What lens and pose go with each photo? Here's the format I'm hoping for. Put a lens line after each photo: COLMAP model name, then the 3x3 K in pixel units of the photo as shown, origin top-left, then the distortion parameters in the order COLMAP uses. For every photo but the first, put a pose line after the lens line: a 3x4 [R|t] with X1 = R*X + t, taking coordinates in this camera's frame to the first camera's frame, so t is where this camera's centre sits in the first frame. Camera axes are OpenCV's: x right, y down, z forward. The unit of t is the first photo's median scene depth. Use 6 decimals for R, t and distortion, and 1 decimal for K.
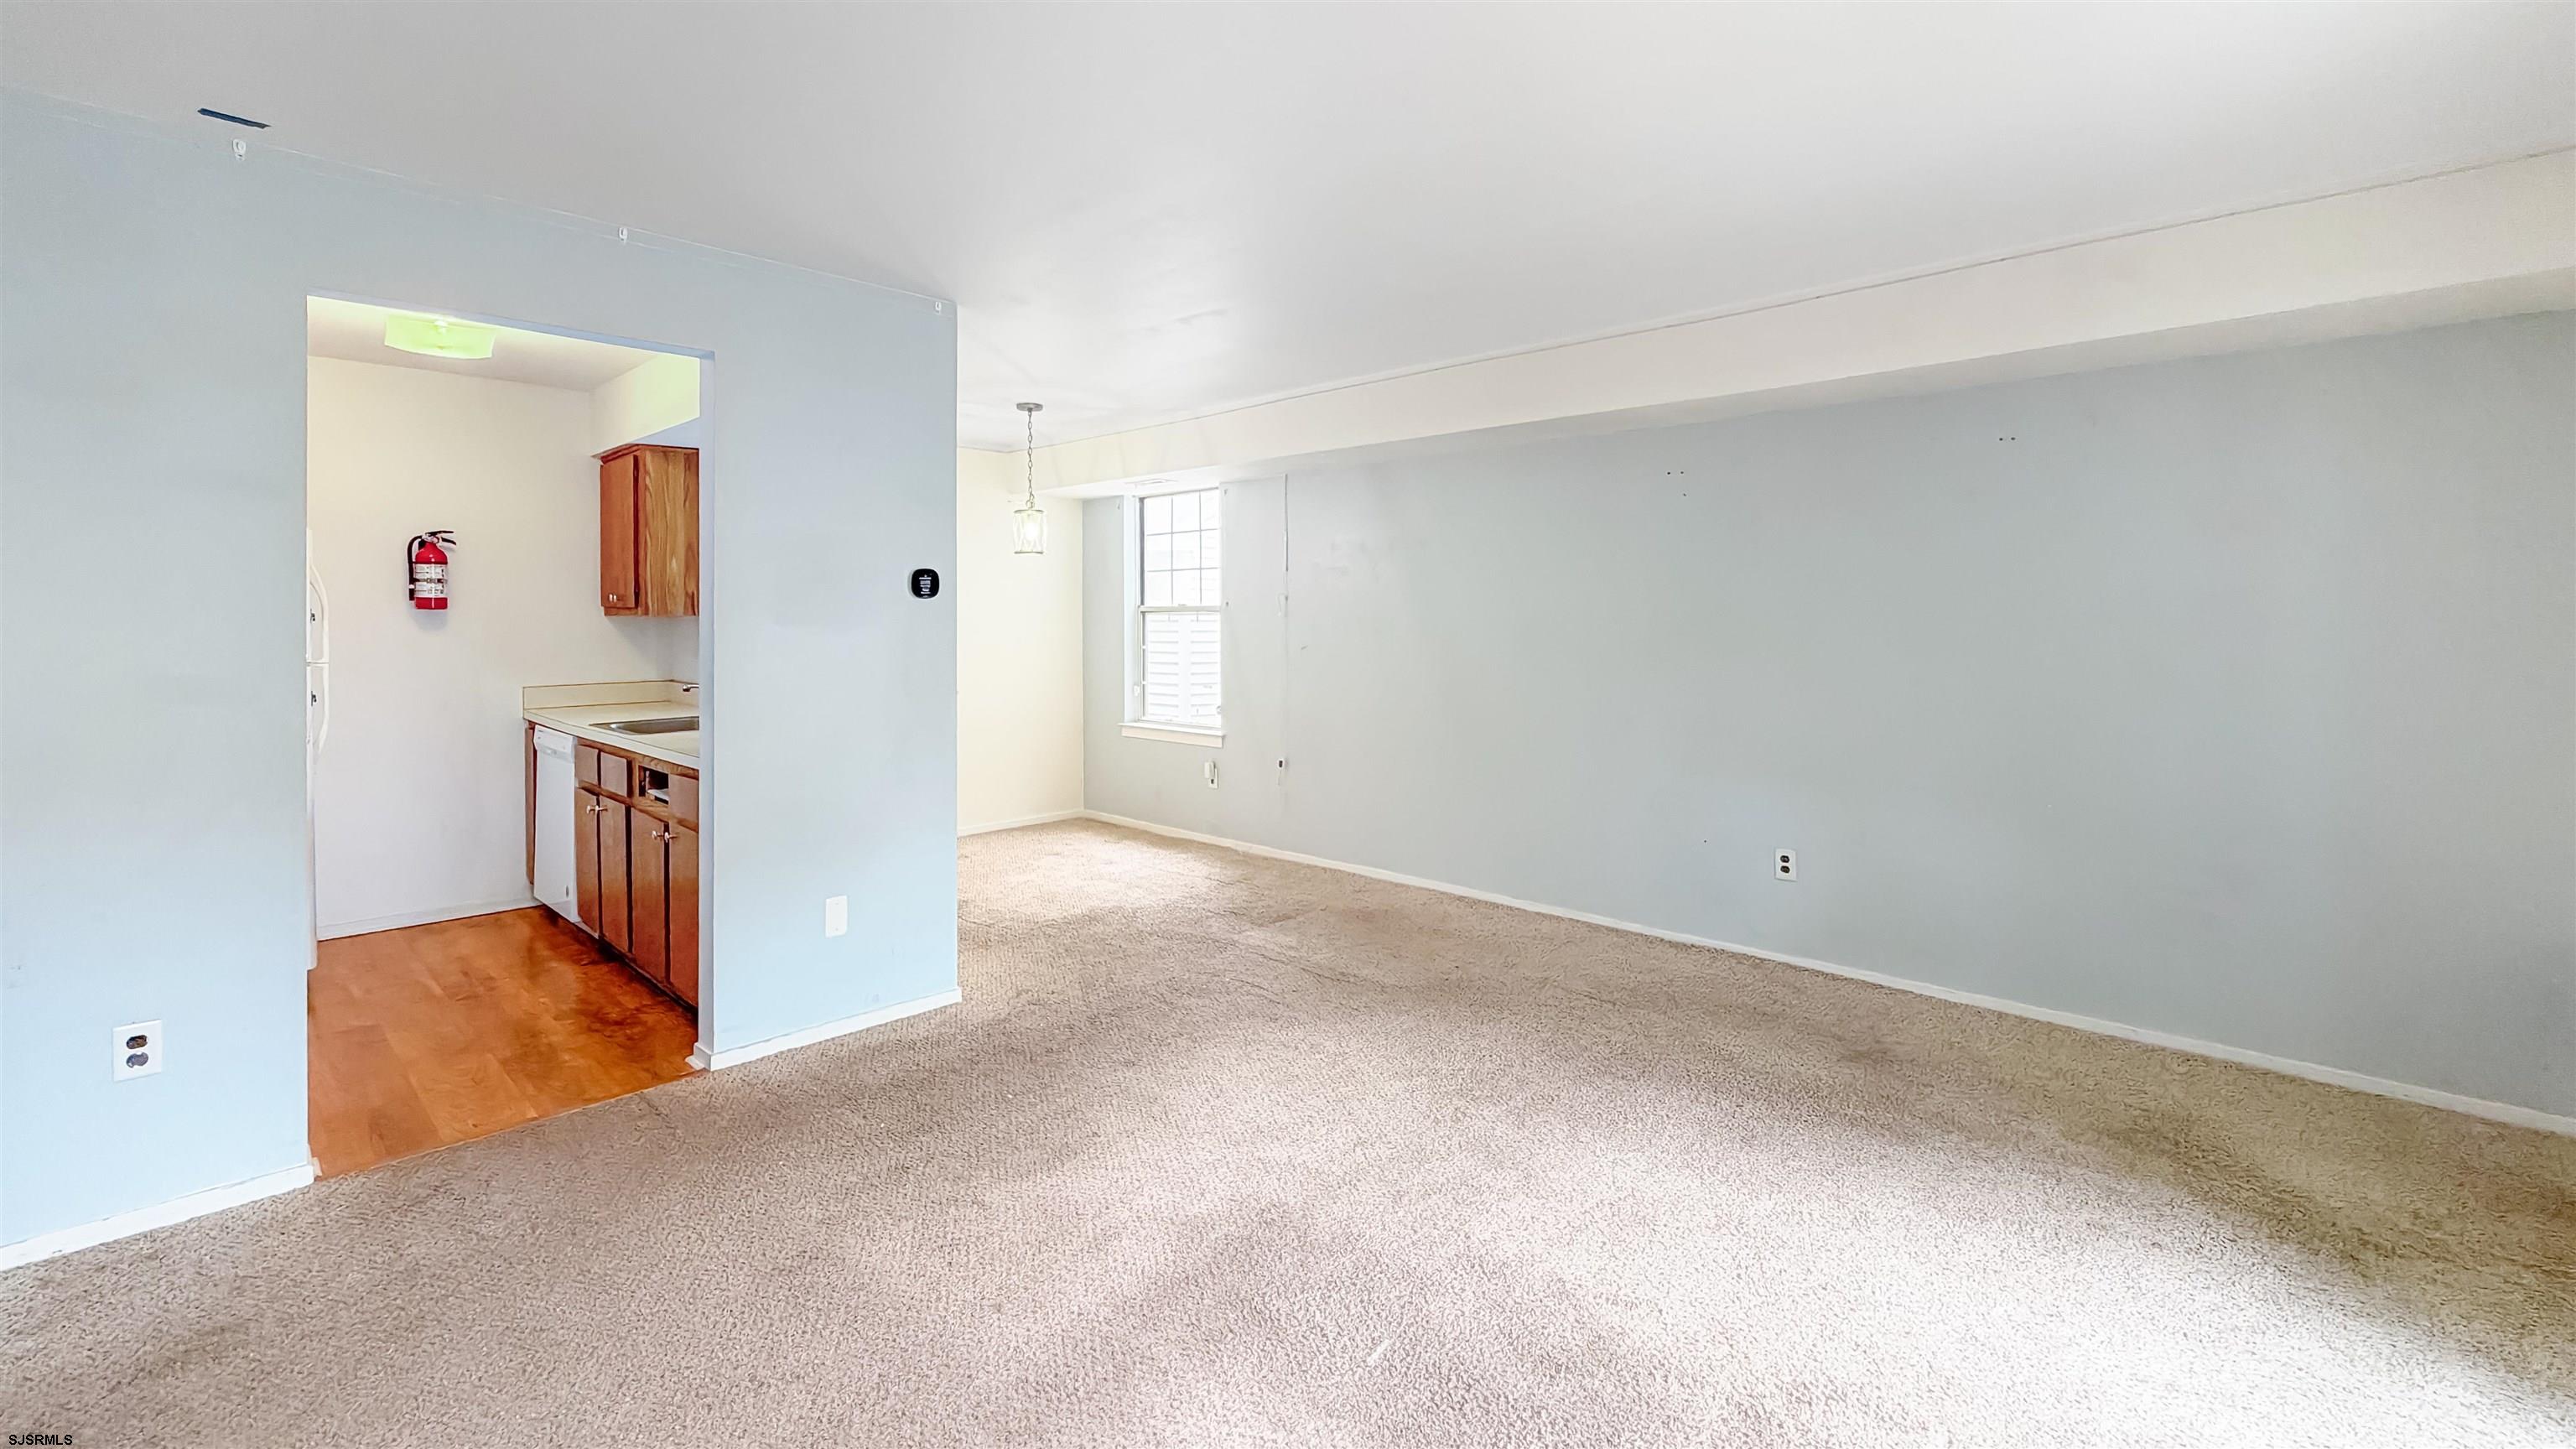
lens RADIAL K [[1078.8, 0, 1286.6], [0, 1078.8, 617.1], [0, 0, 1]] dist [0.002680, 0.000263]
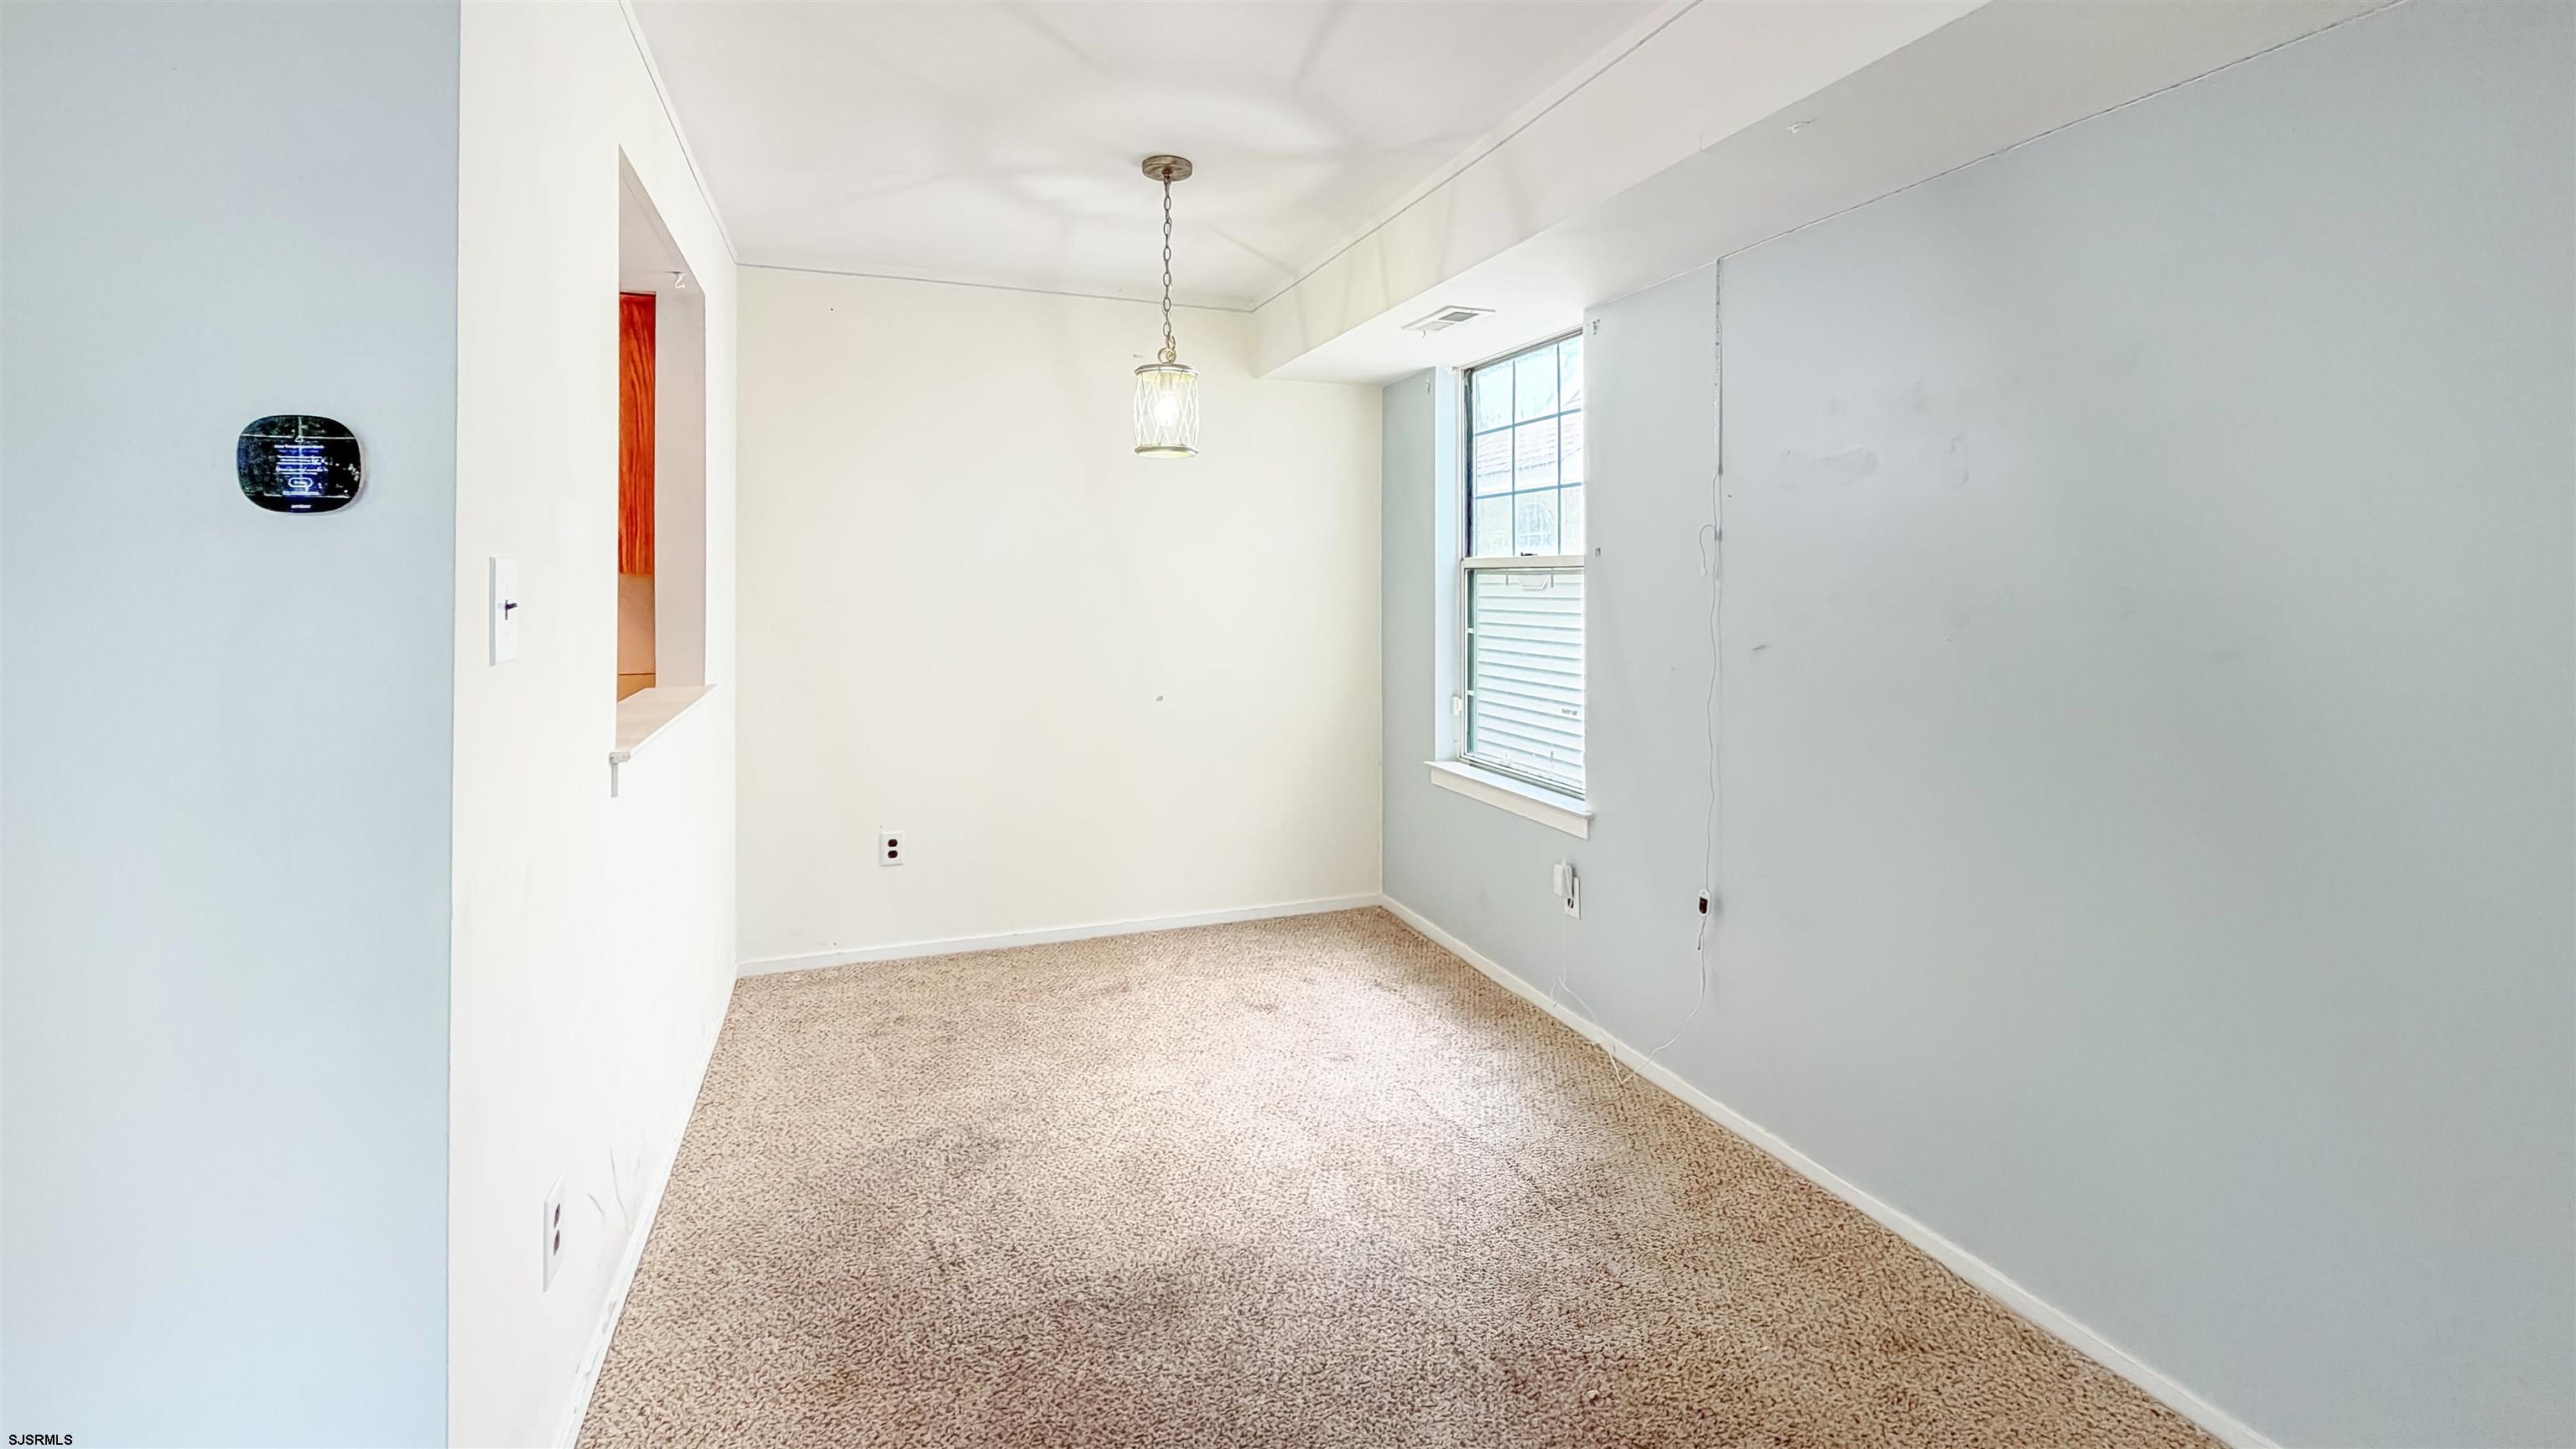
lens RADIAL K [[1078.8, 0, 1282.8], [0, 1078.8, 569.5], [0, 0, 1]] dist [0.002680, 0.000263]
pose [[0.898446, 0.003826, -0.439068, 0.032136], [-0.006859, 0.999962, -0.005322, -0.000898], [0.439031, 0.007793, 0.898438, 0.483633]]
